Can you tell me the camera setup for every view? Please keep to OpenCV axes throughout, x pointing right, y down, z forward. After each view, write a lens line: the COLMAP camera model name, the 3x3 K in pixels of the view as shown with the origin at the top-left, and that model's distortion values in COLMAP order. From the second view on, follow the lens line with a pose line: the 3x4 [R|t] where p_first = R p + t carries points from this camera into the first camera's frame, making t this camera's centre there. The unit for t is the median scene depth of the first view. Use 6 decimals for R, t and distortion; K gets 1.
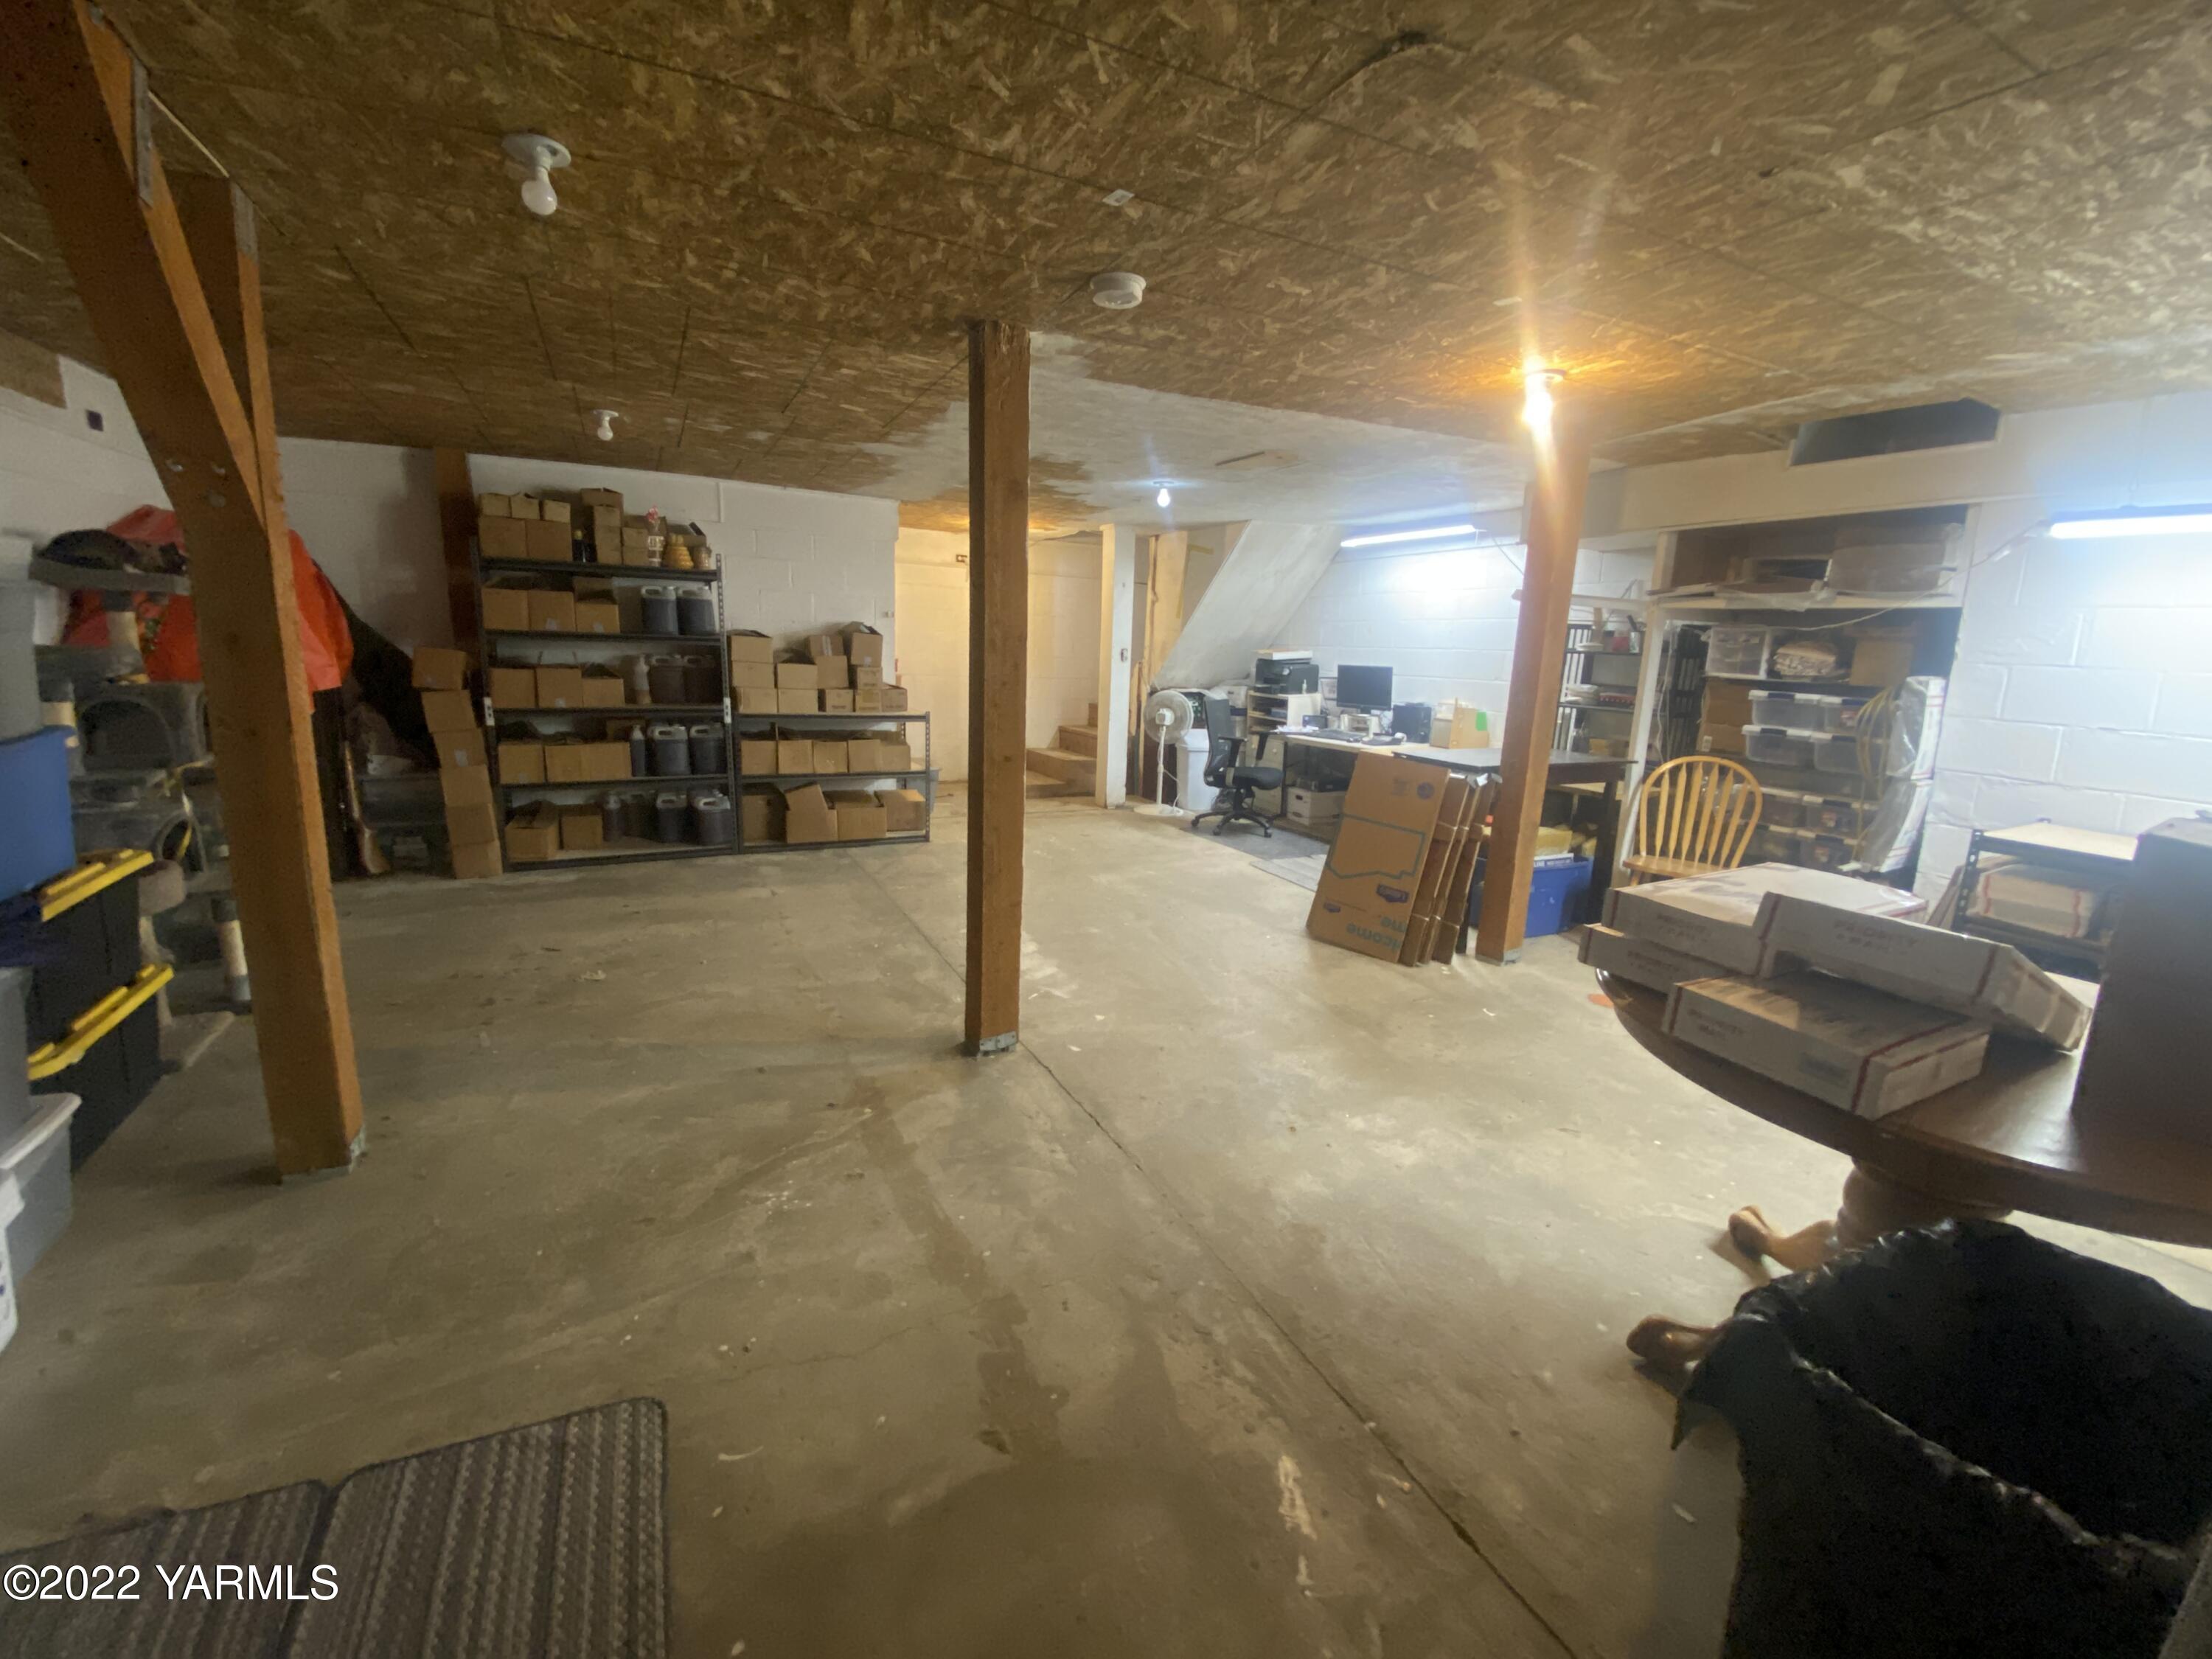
lens RADIAL K [[908.1, 0, 1103.4], [0, 908.1, 812.8], [0, 0, 1]] dist [0.041987, -0.028146]
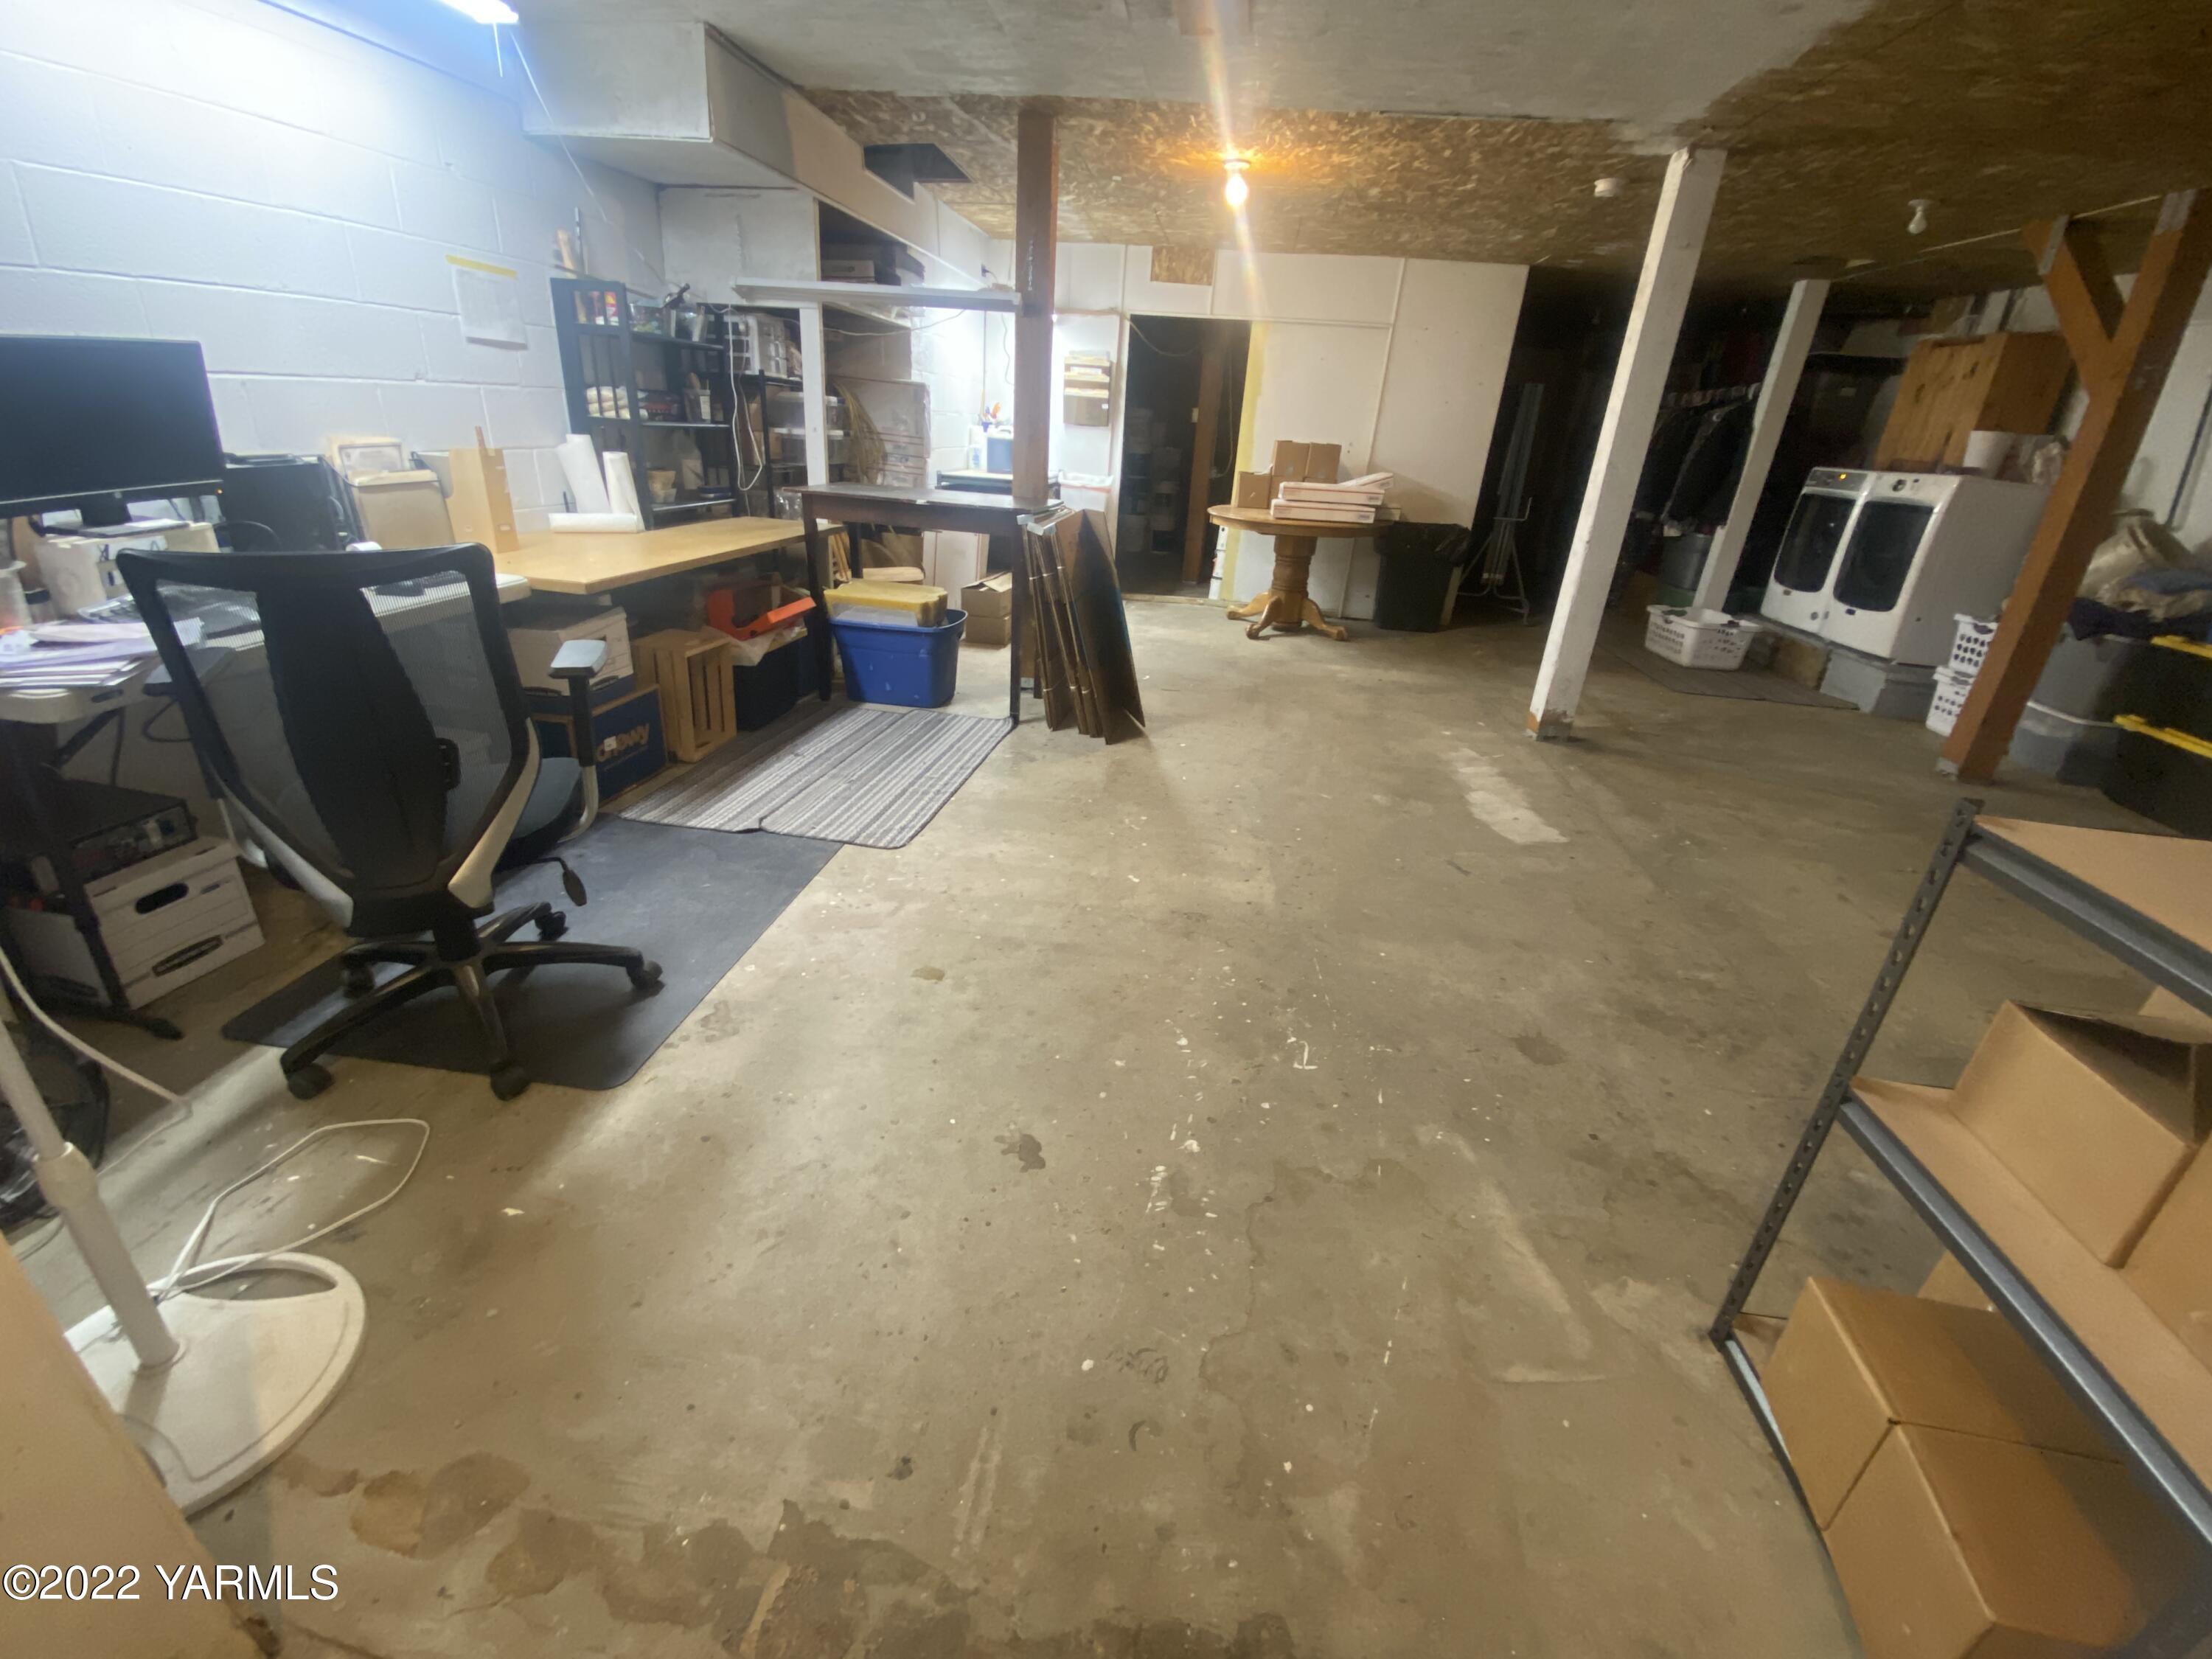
lens RADIAL K [[908.1, 0, 1103.4], [0, 908.1, 812.8], [0, 0, 1]] dist [0.041987, -0.028146]
pose [[-0.822581, -0.309294, 0.477177, -0.210522], [0.004754, 0.835373, 0.549662, -0.316749], [-0.568628, 0.454410, -0.685692, 1.842765]]
